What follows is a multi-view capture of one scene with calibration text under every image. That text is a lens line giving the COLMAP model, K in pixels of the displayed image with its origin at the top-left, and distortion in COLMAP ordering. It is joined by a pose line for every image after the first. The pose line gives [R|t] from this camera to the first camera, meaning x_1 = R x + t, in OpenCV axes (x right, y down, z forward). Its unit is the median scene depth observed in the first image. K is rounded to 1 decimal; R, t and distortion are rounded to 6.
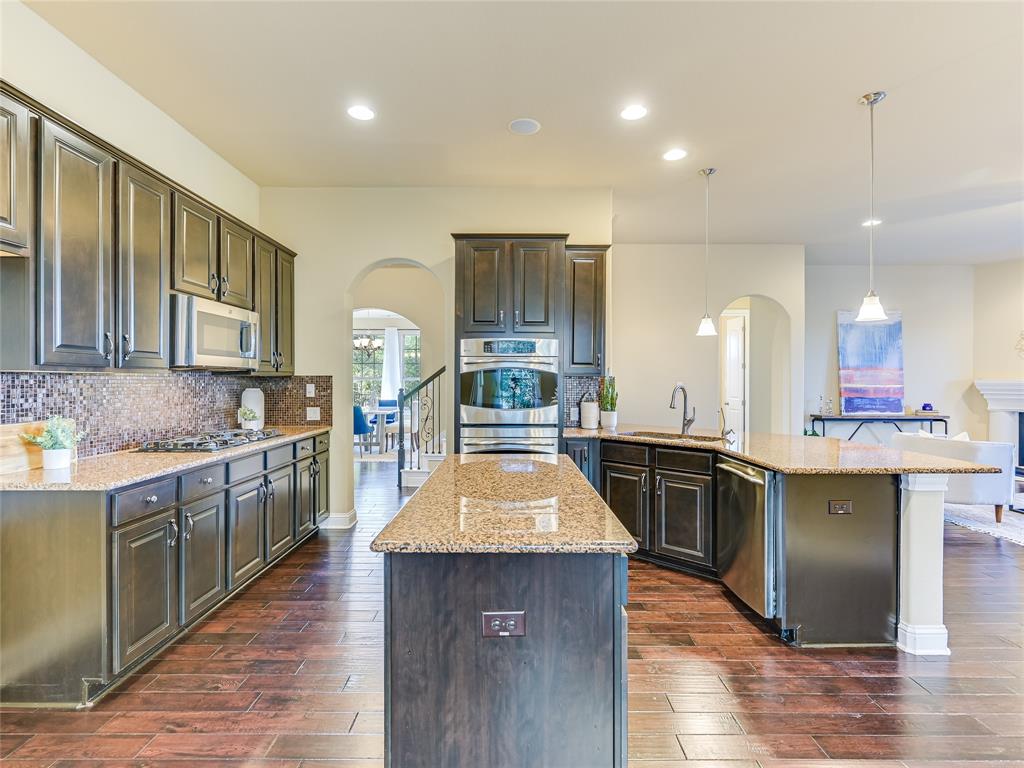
lens RADIAL K [[513.4, 0, 512.0], [0, 513.4, 384.0], [0, 0, 1]] dist [-0.000649, 0.000074]
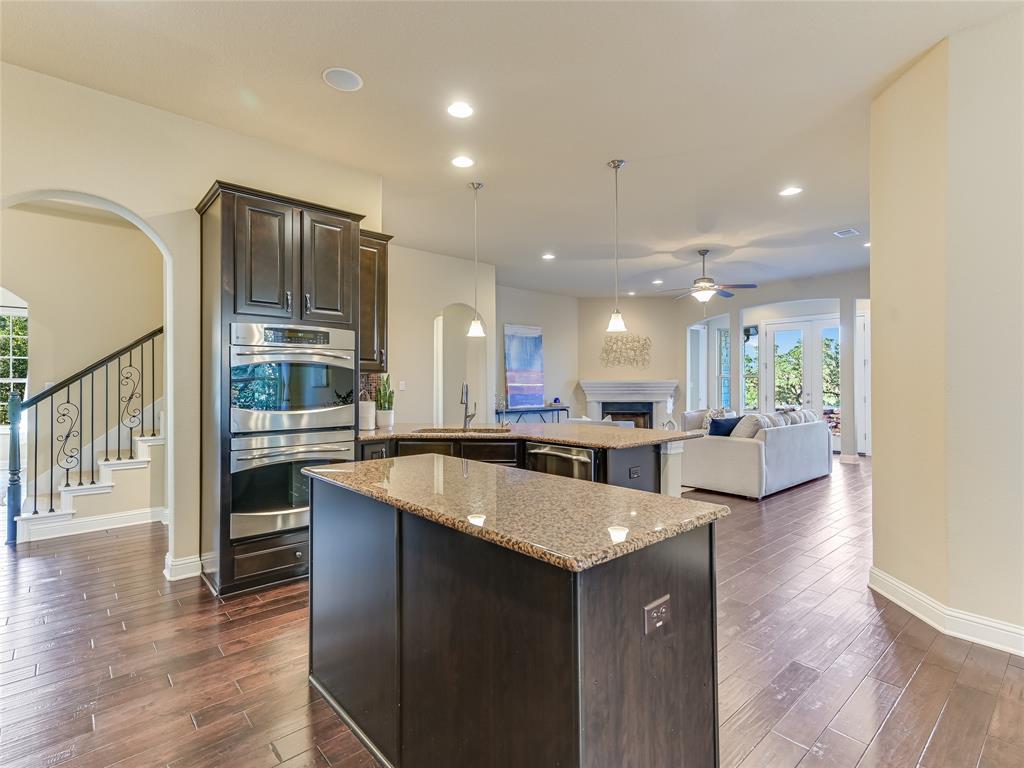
lens RADIAL K [[507.5, 0, 513.5], [0, 507.5, 380.8], [0, 0, 1]] dist [0.019513, 0.000524]
pose [[0.748925, -0.000306, 0.662655, -0.289597], [0.009038, 0.999912, -0.009753, 0.011197], [-0.662593, 0.013293, 0.748861, 0.152366]]
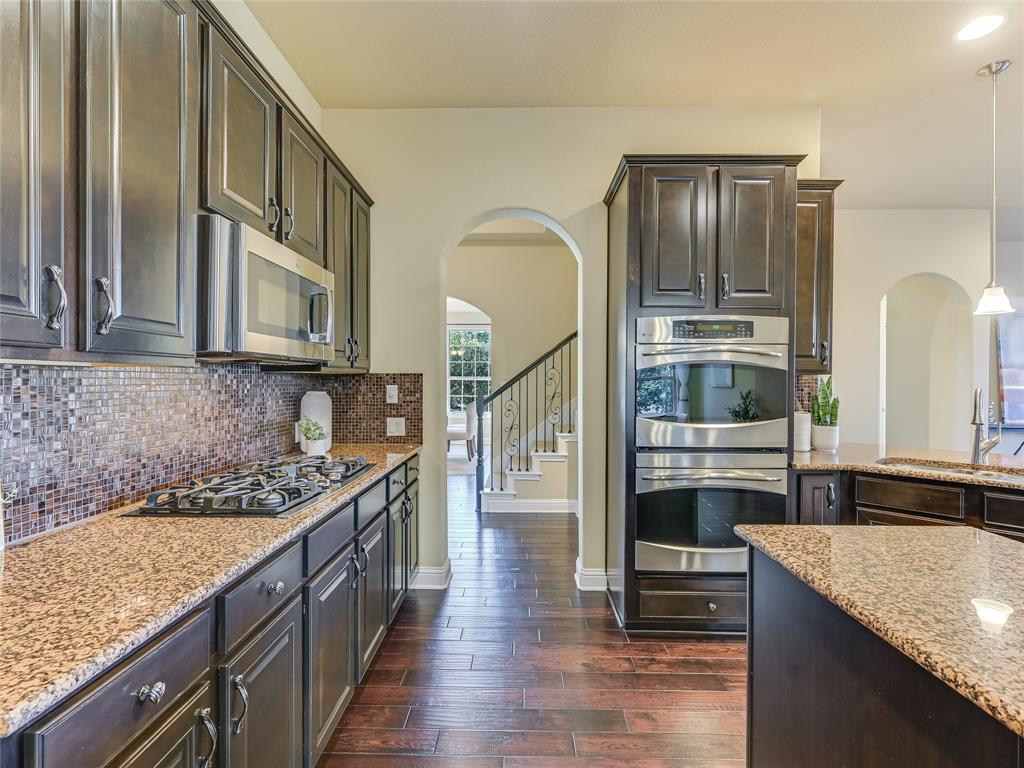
lens RADIAL K [[493.8, 0, 512.0], [0, 493.8, 384.0], [0, 0, 1]] dist [-0.001207, -0.000445]
pose [[0.999818, 0.001761, -0.019008, -0.247274], [-0.001753, 0.999998, 0.000445, -0.002447], [0.019009, -0.000412, 0.999819, 0.369258]]
